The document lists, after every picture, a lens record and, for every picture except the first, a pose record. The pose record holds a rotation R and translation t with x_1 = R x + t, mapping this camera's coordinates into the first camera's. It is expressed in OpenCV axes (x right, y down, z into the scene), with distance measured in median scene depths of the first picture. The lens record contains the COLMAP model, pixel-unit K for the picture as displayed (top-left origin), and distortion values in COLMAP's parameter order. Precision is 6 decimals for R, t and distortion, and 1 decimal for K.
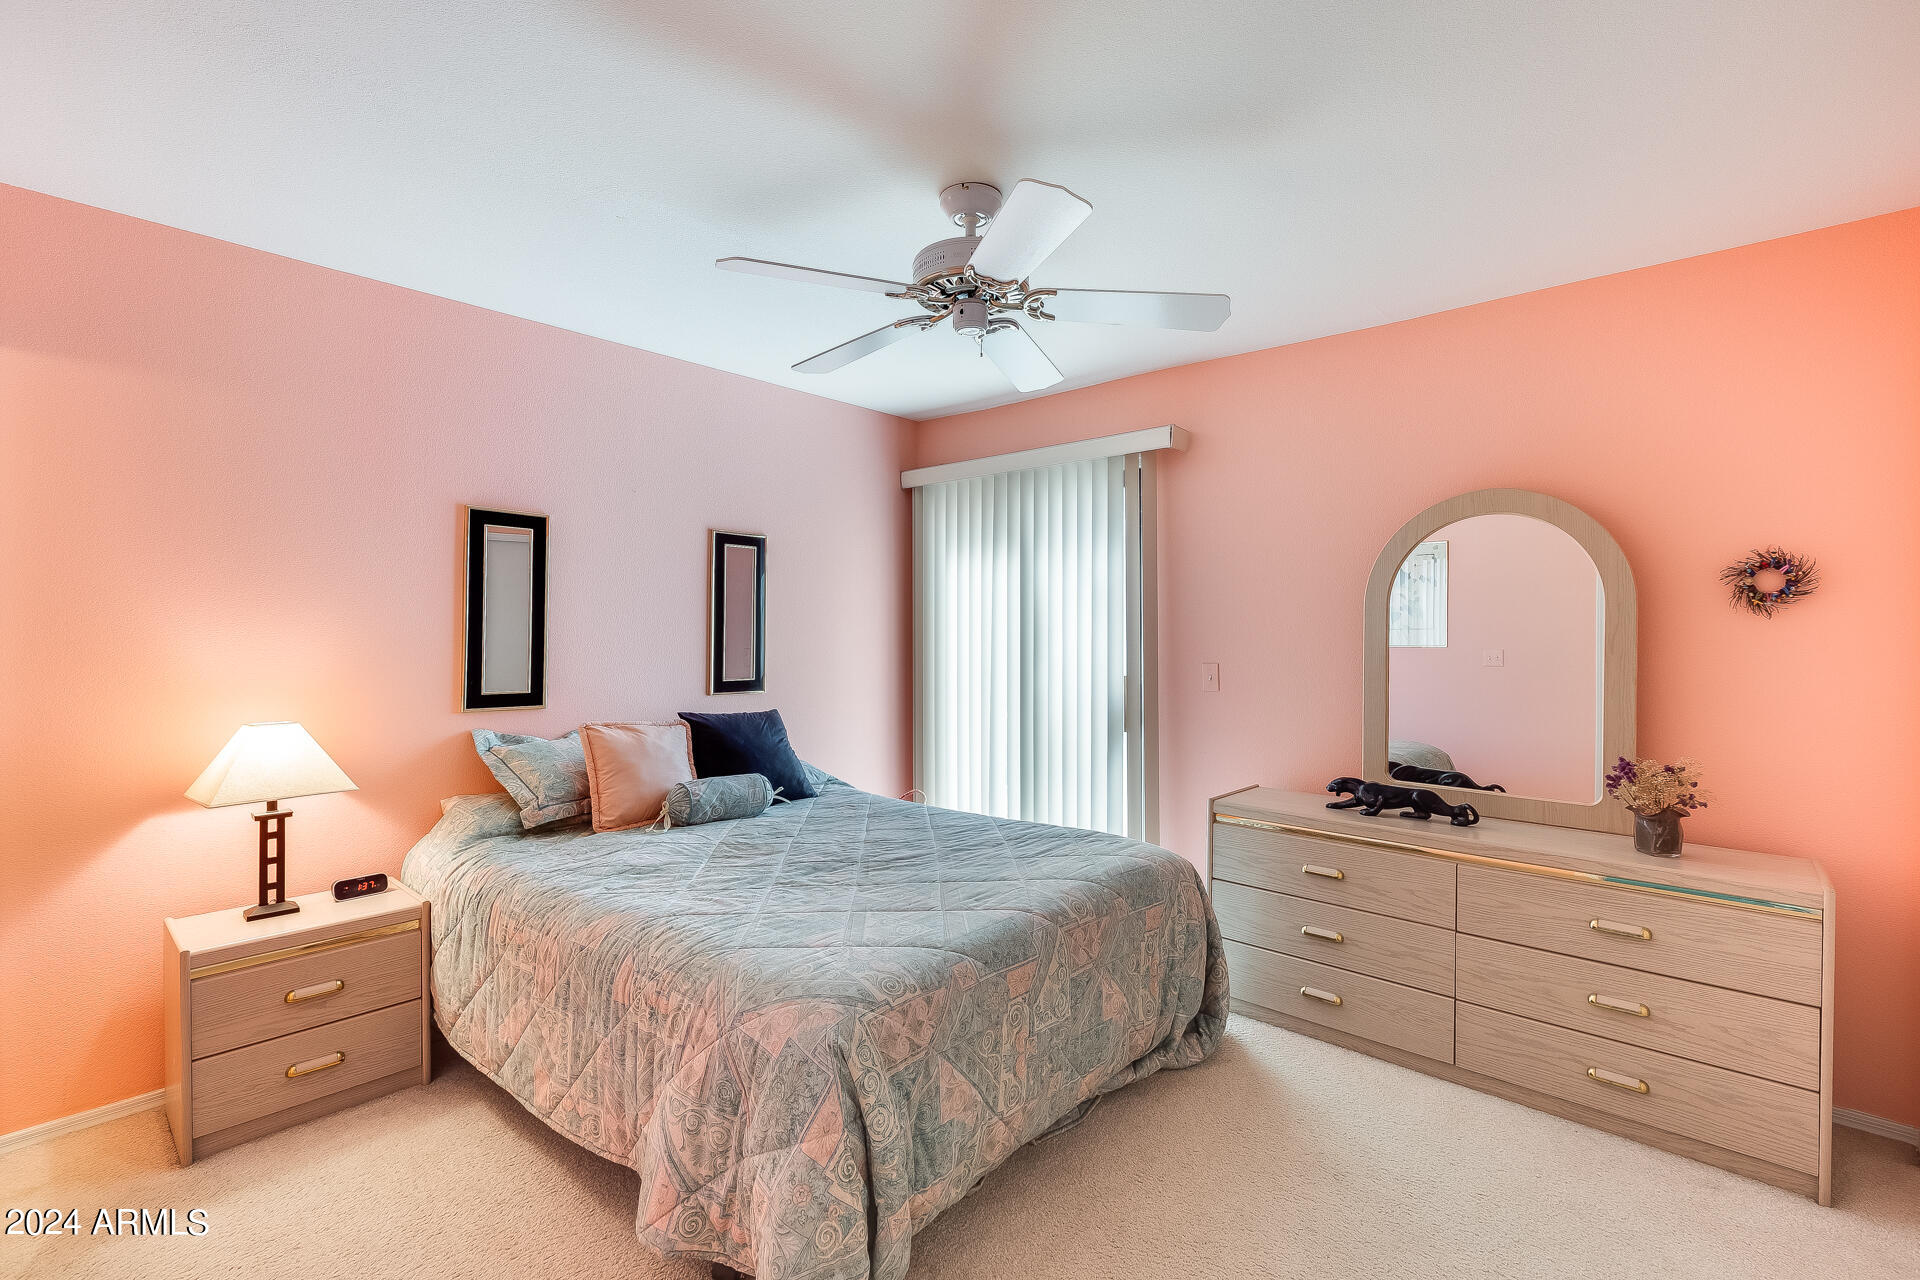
lens RADIAL K [[858.8, 0, 955.5], [0, 858.8, 625.3], [0, 0, 1]] dist [0.001563, 0.000272]
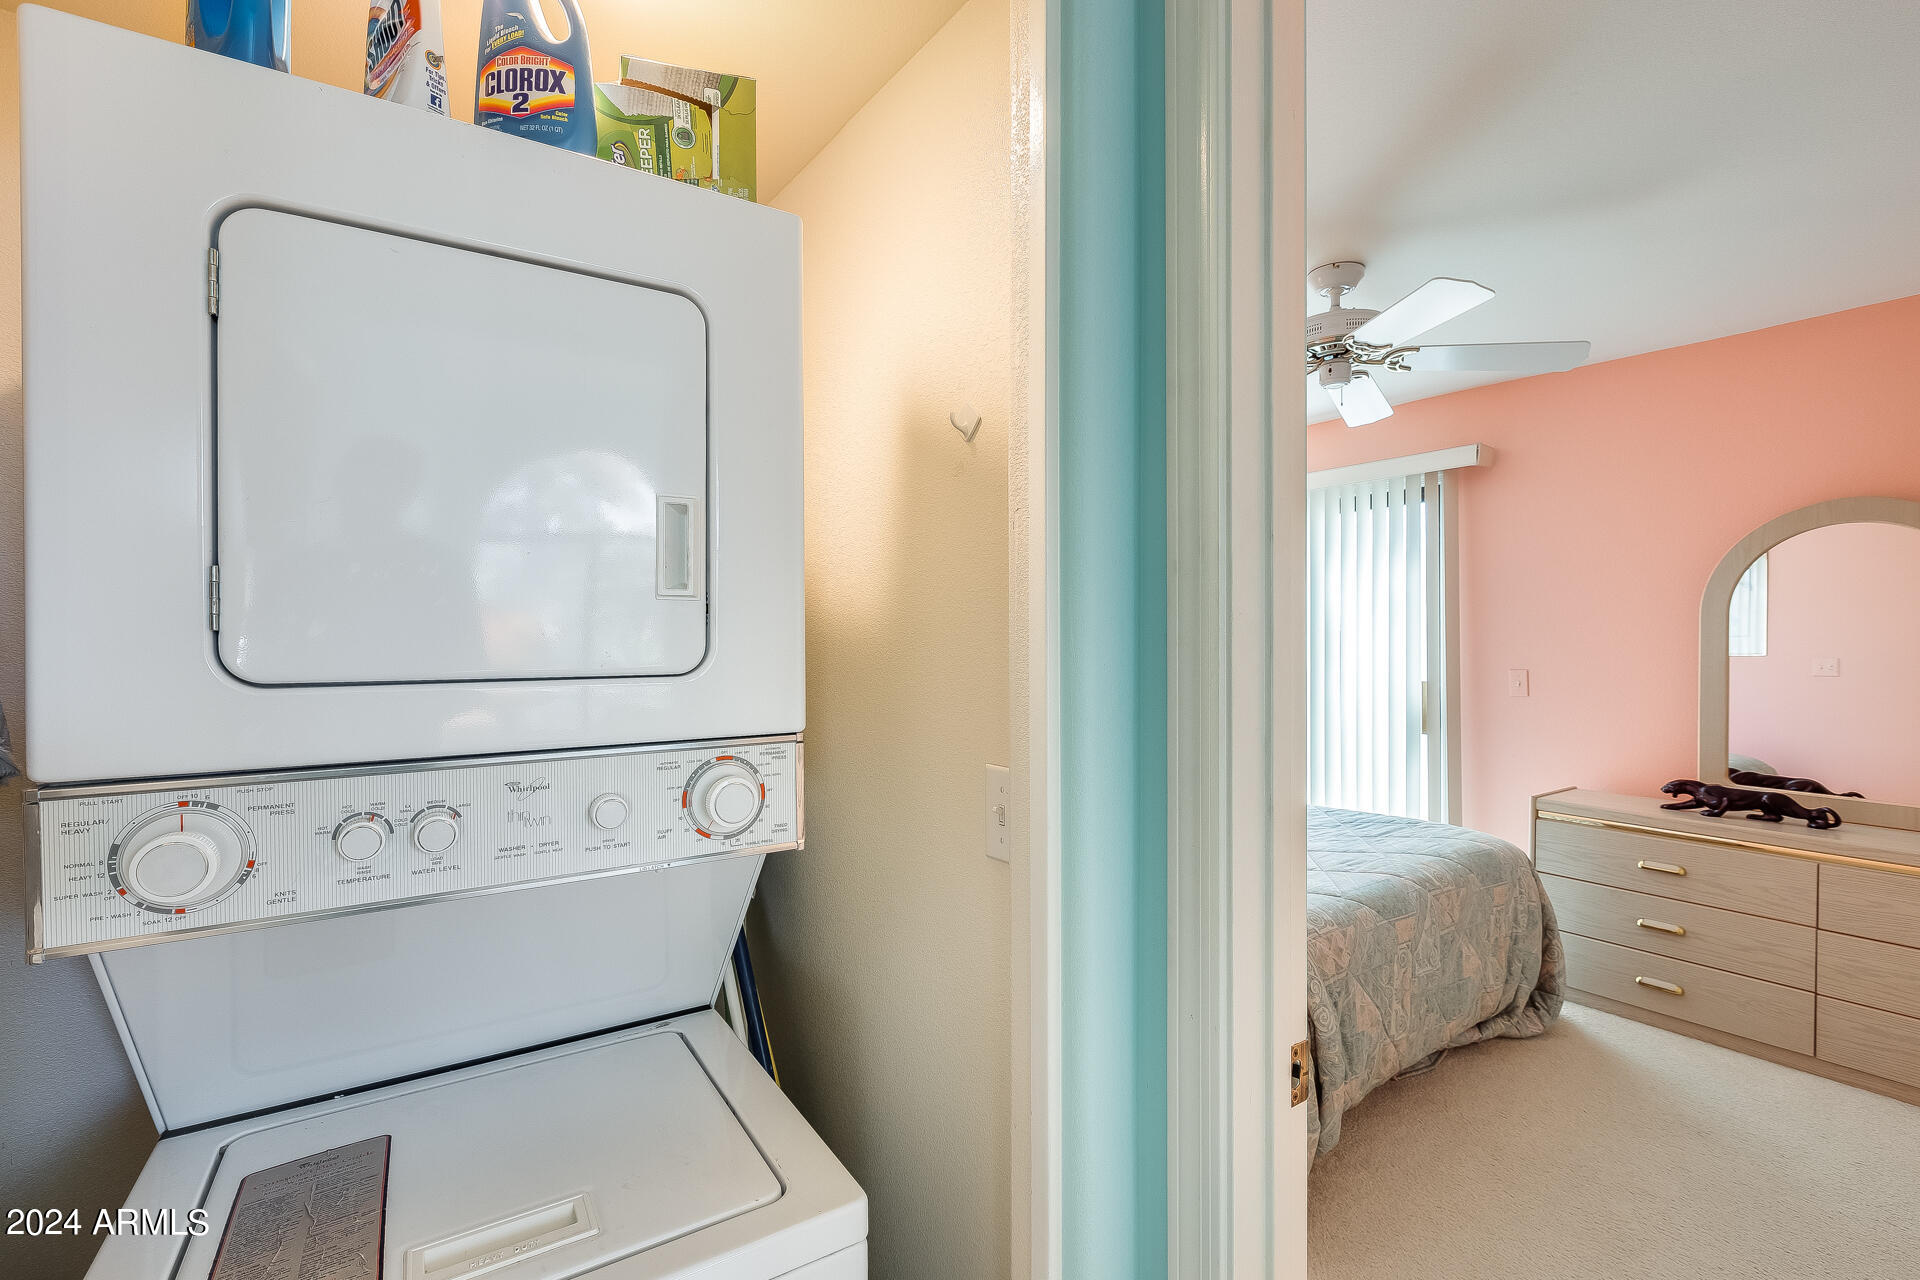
lens RADIAL K [[851.7, 0, 958.0], [0, 851.7, 633.7], [0, 0, 1]] dist [0.000201, -0.001812]
pose [[0.976736, -0.002932, -0.214426, -0.215893], [0.002785, 0.999996, -0.000985, -0.001088], [0.214428, 0.000364, 0.976740, -0.230293]]
